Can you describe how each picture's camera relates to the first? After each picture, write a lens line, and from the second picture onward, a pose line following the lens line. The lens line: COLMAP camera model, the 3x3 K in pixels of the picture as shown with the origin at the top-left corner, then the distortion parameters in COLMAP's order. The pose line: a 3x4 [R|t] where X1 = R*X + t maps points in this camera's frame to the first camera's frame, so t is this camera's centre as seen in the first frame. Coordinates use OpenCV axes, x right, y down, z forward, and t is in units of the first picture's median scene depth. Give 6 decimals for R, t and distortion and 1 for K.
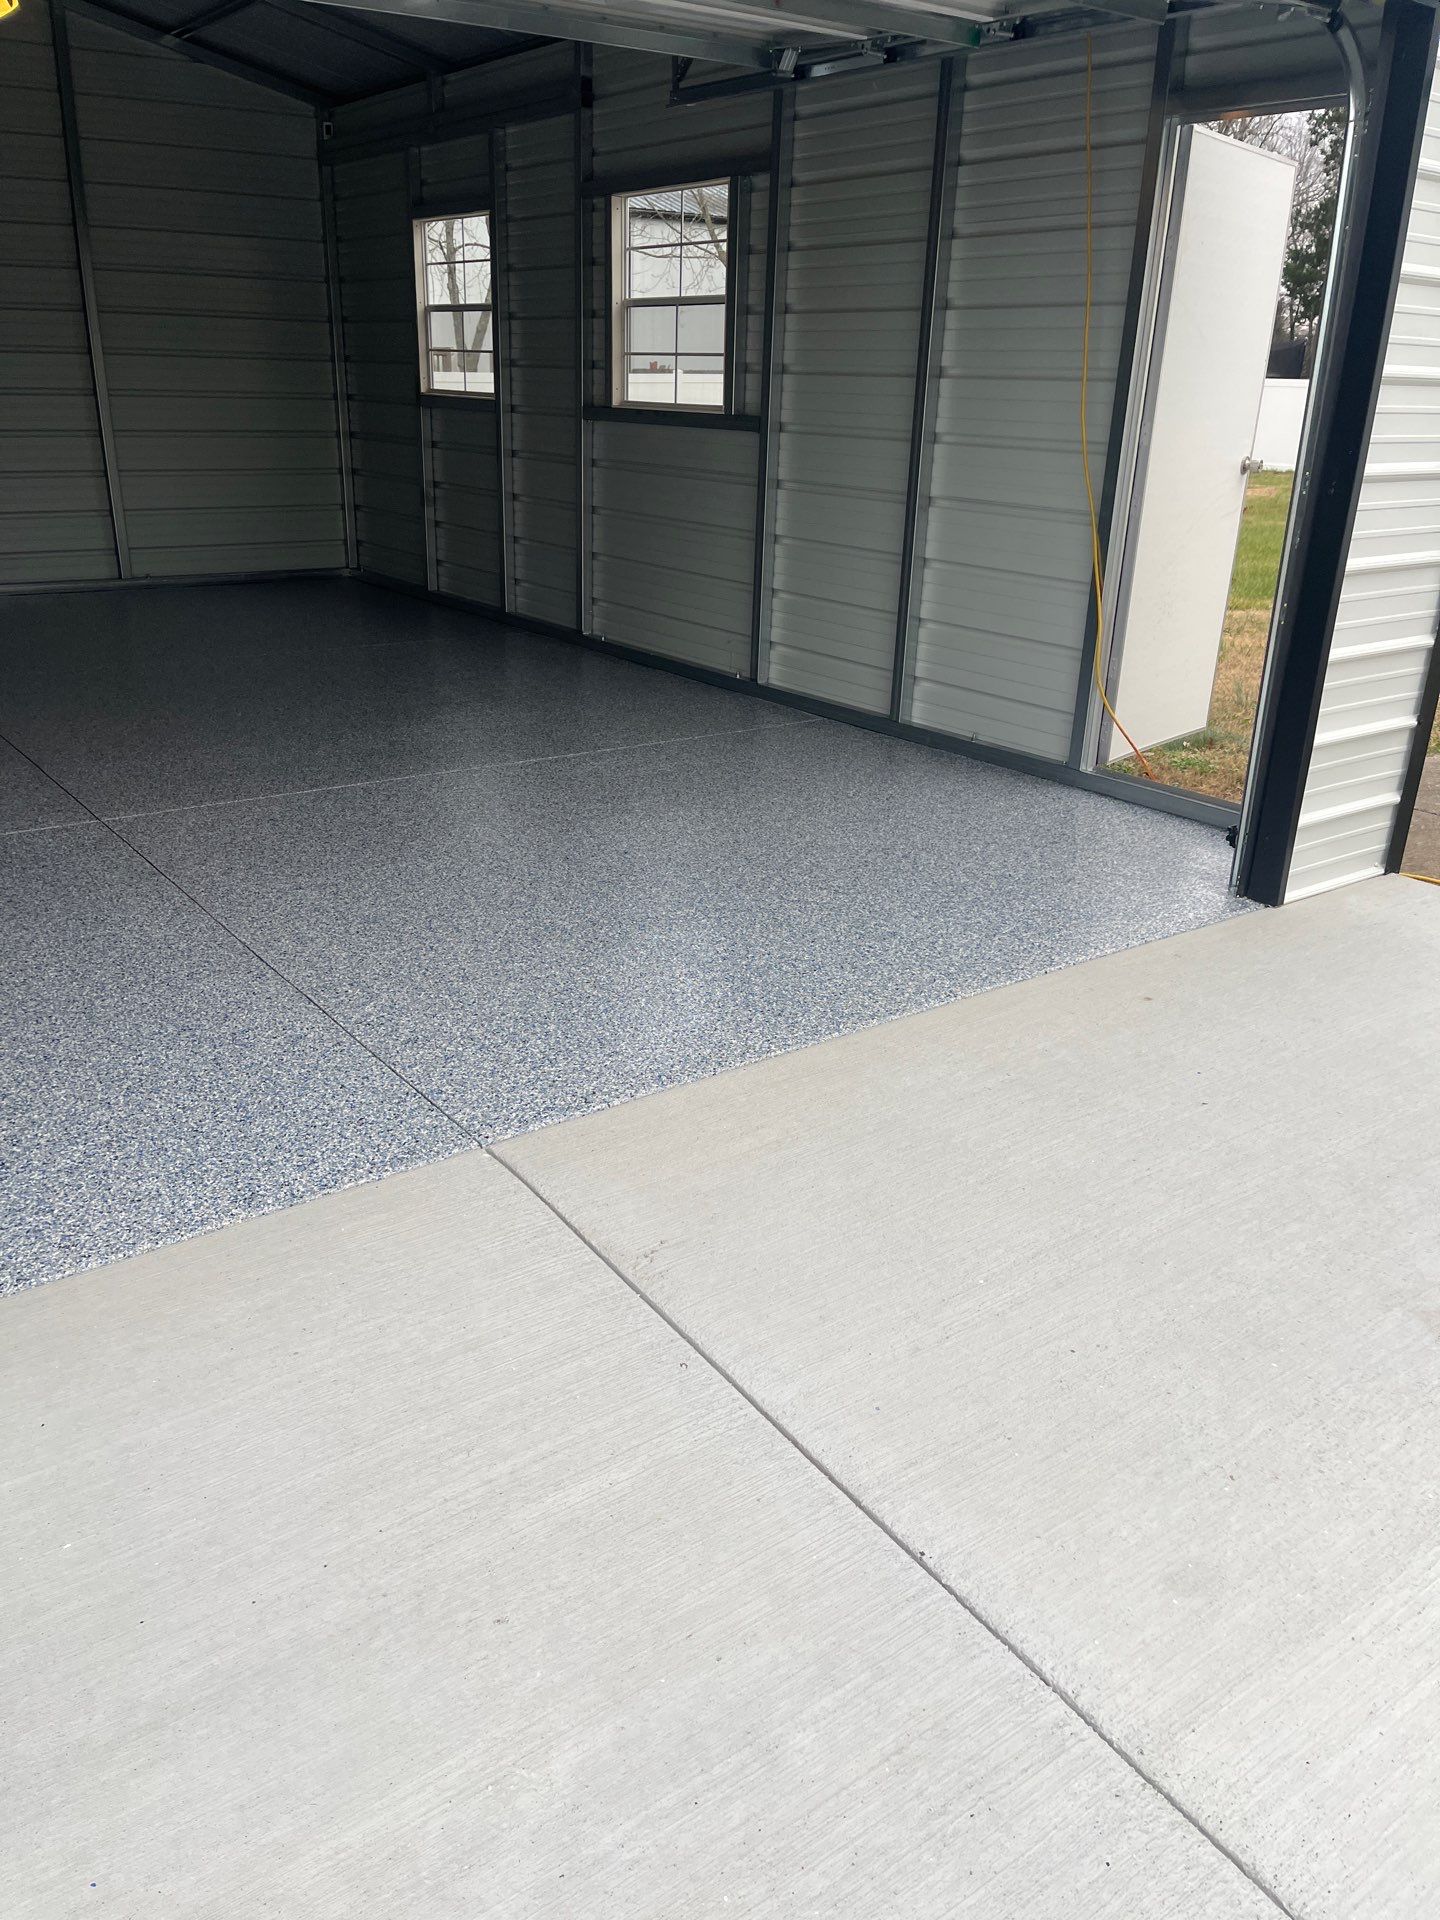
lens RADIAL K [[1472.2, 0, 720.0], [0, 1472.2, 960.0], [0, 0, 1]] dist [0.066451, -0.090503]
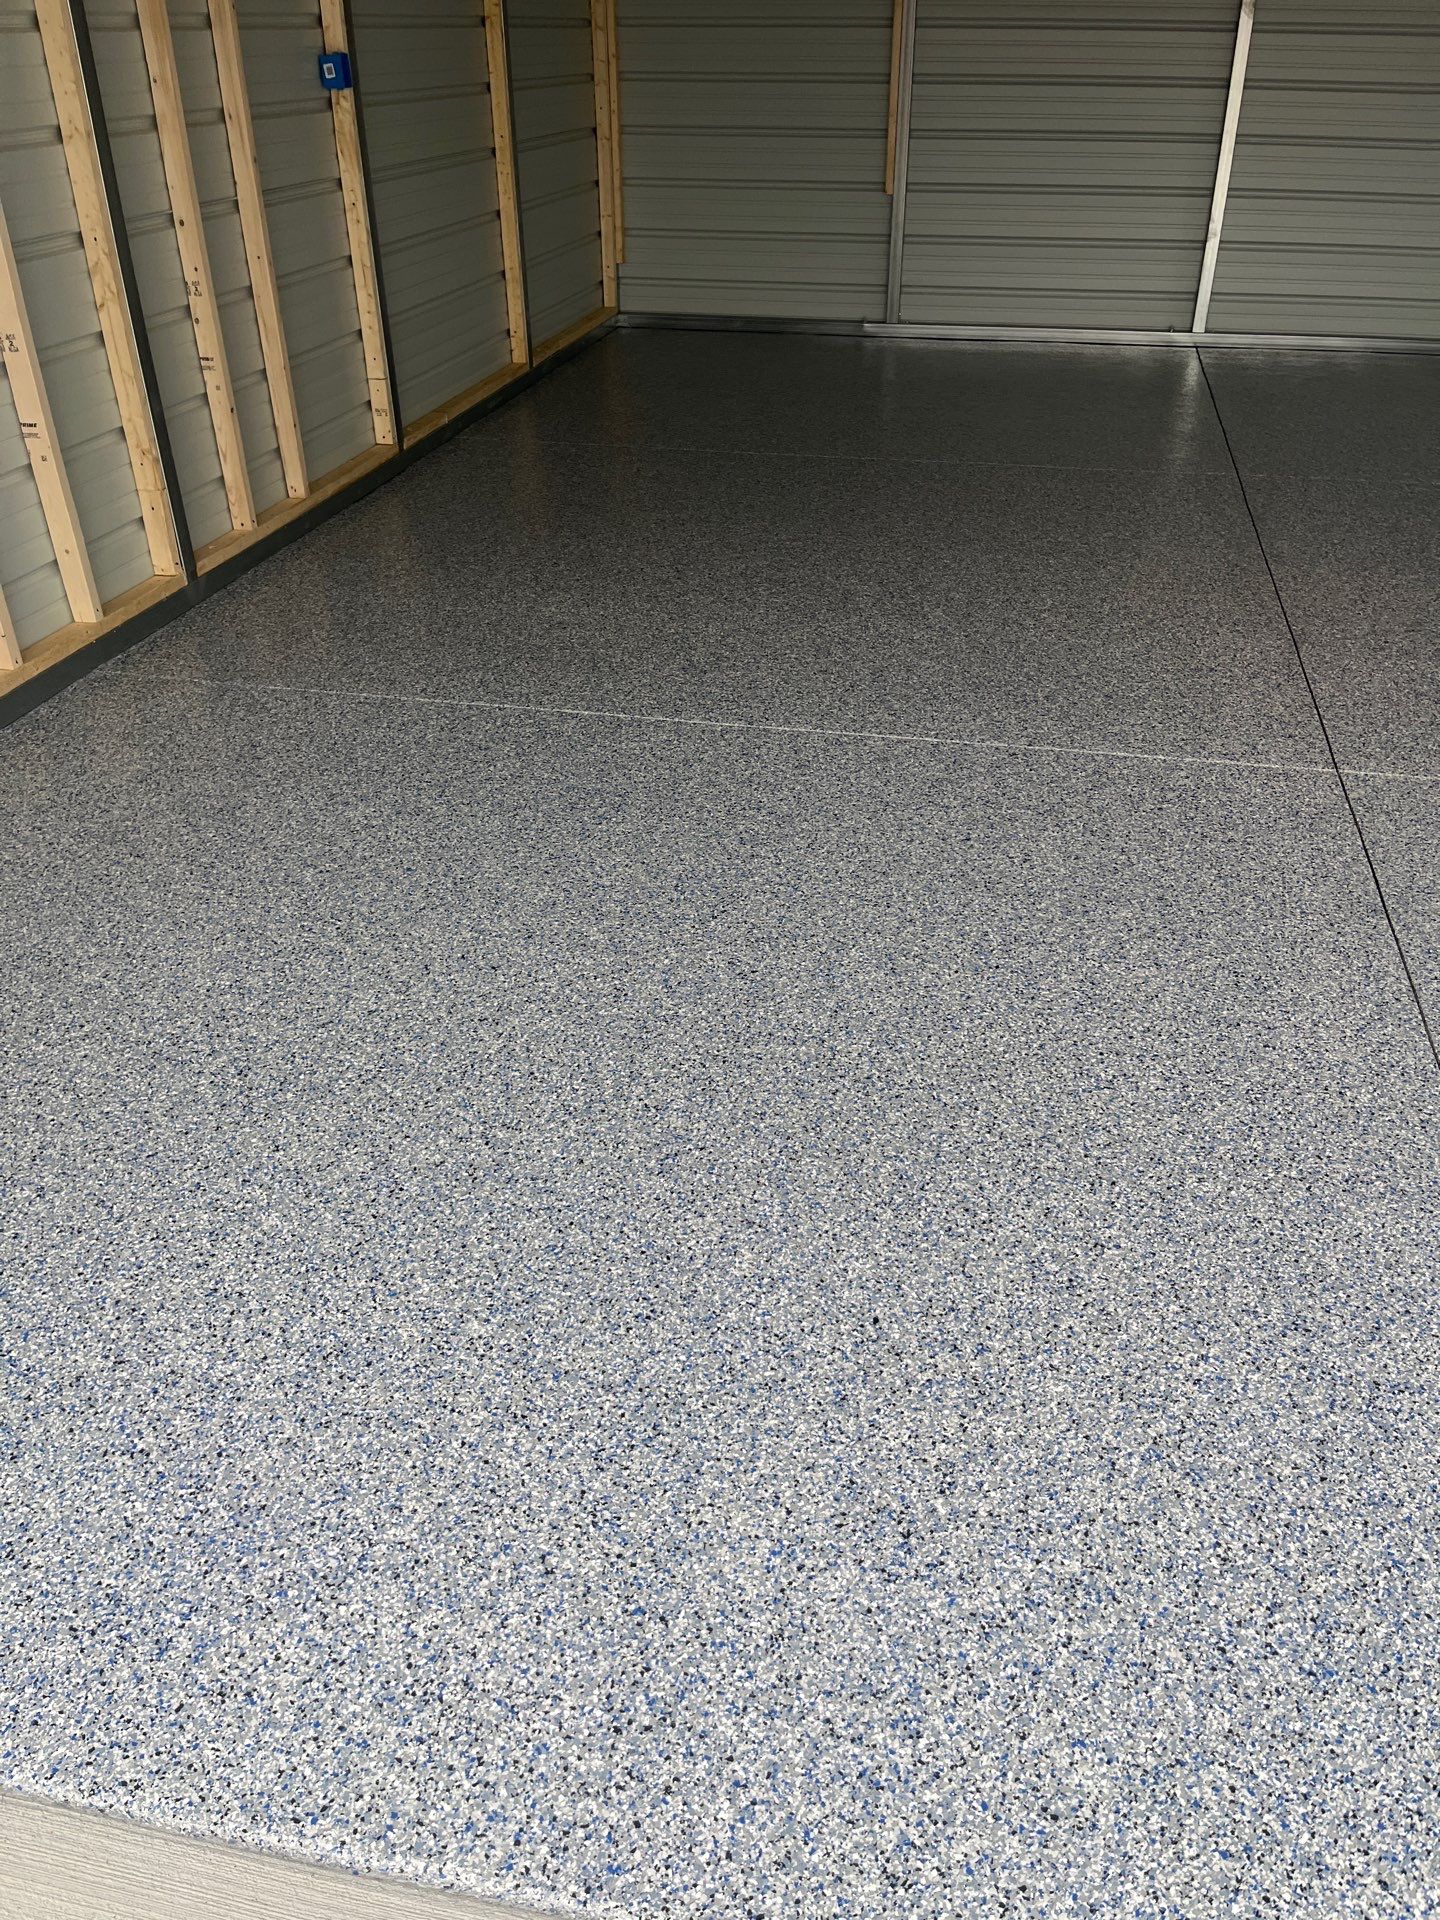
lens RADIAL K [[1457.8, 0, 742.3], [0, 1457.8, 968.9], [0, 0, 1]] dist [0.058658, -0.084707]
pose [[0.679665, 0.380814, -0.626926, -0.128529], [-0.259415, 0.924234, 0.280170, -0.117441], [0.686119, -0.027788, 0.726959, 0.280250]]
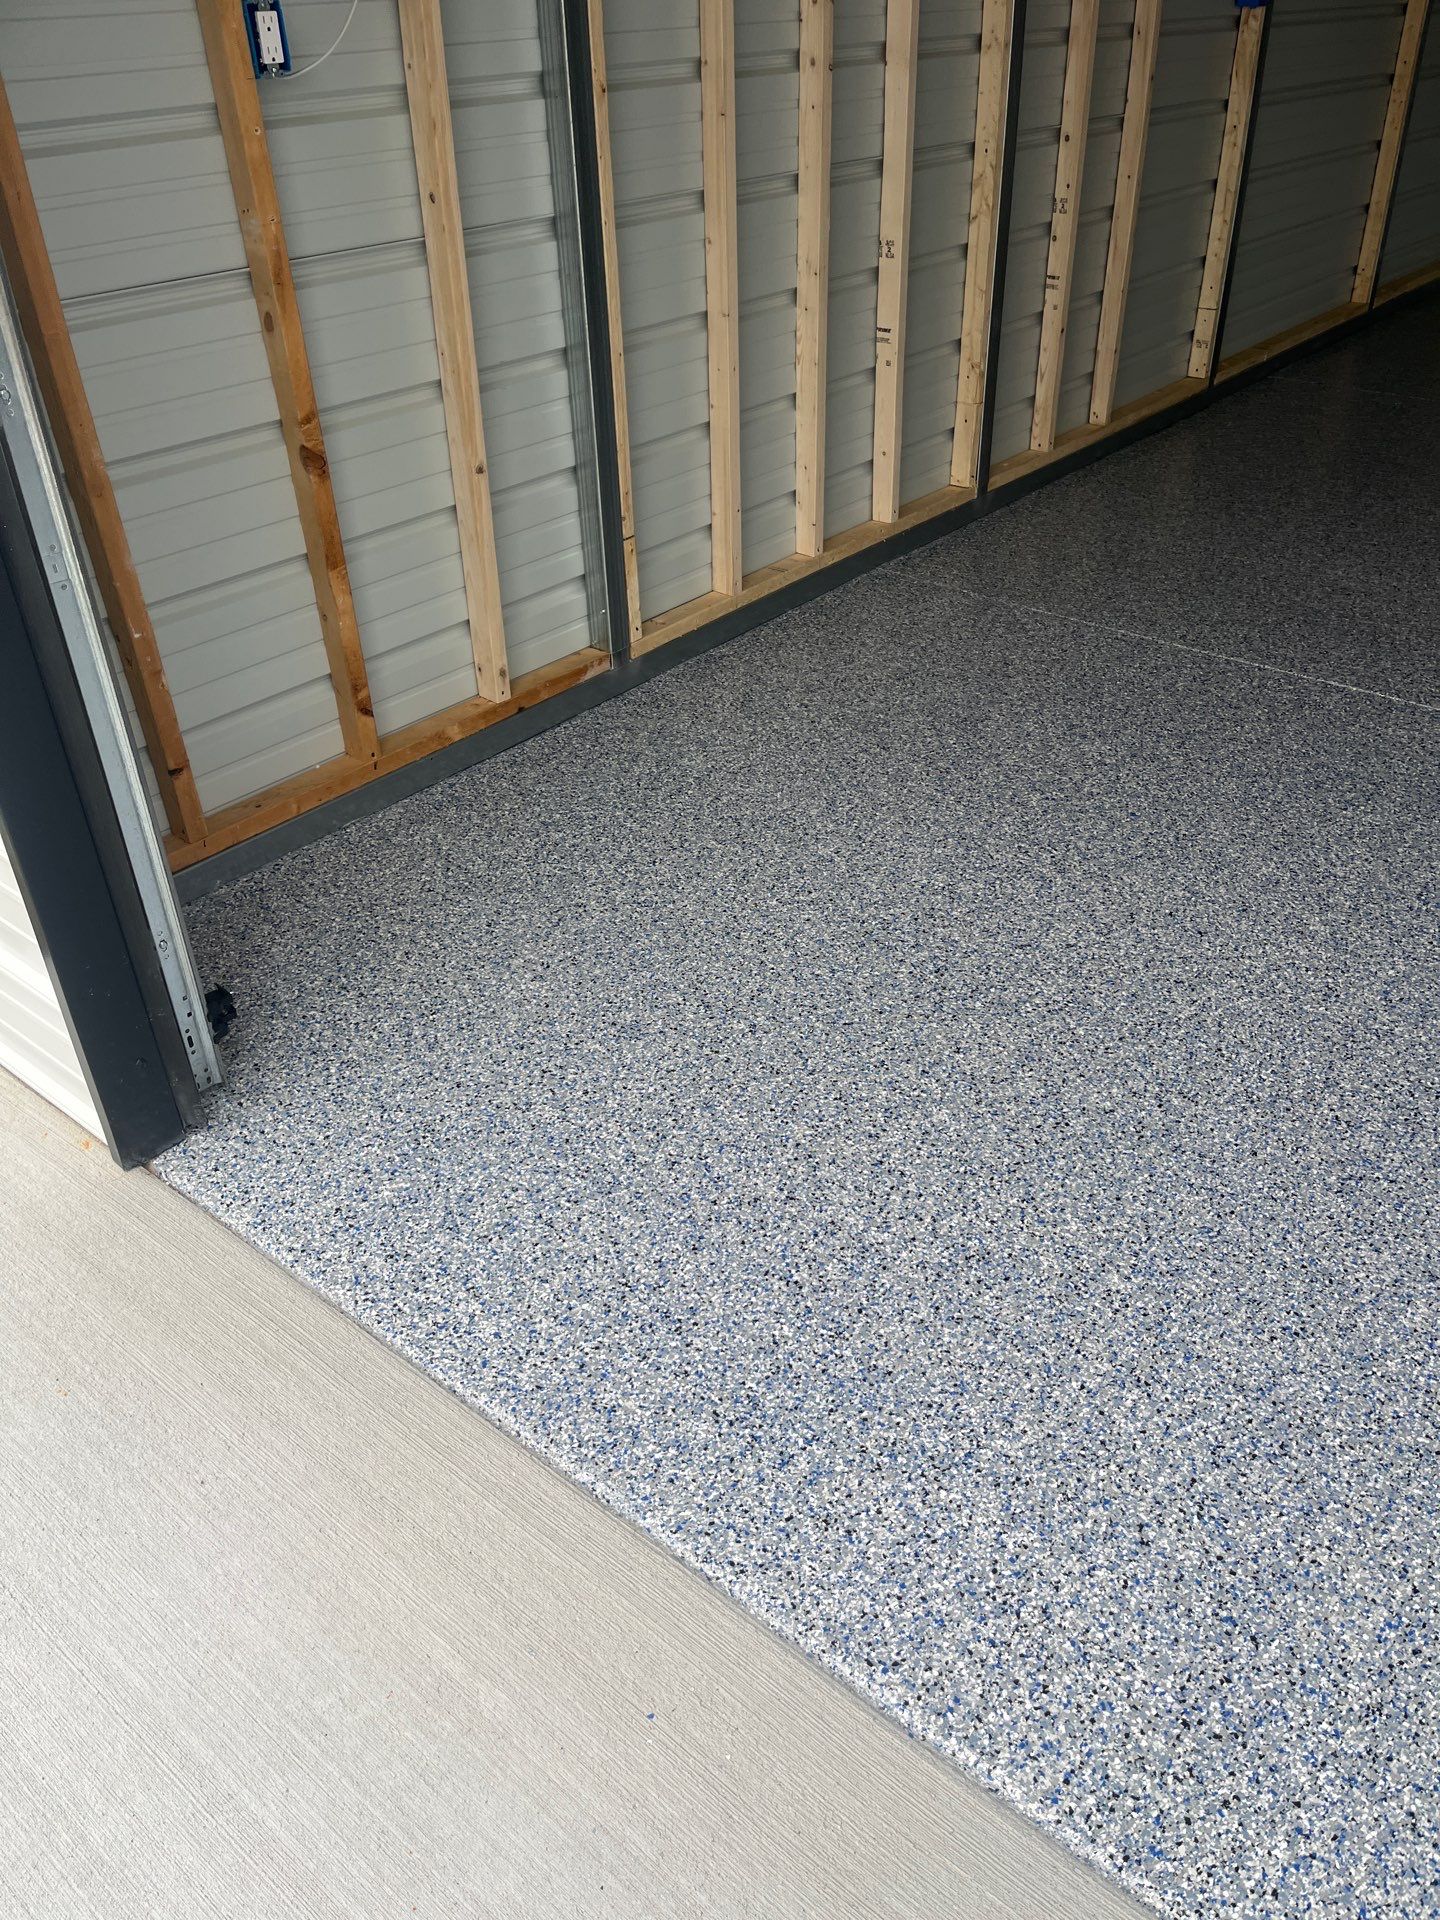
lens RADIAL K [[1462.3, 0, 735.5], [0, 1462.3, 972.5], [0, 0, 1]] dist [0.061201, -0.088609]
pose [[0.252109, 0.535137, -0.806269, -0.138986], [-0.338553, 0.829303, 0.444564, -0.109145], [0.906544, 0.160886, 0.390247, 0.257740]]
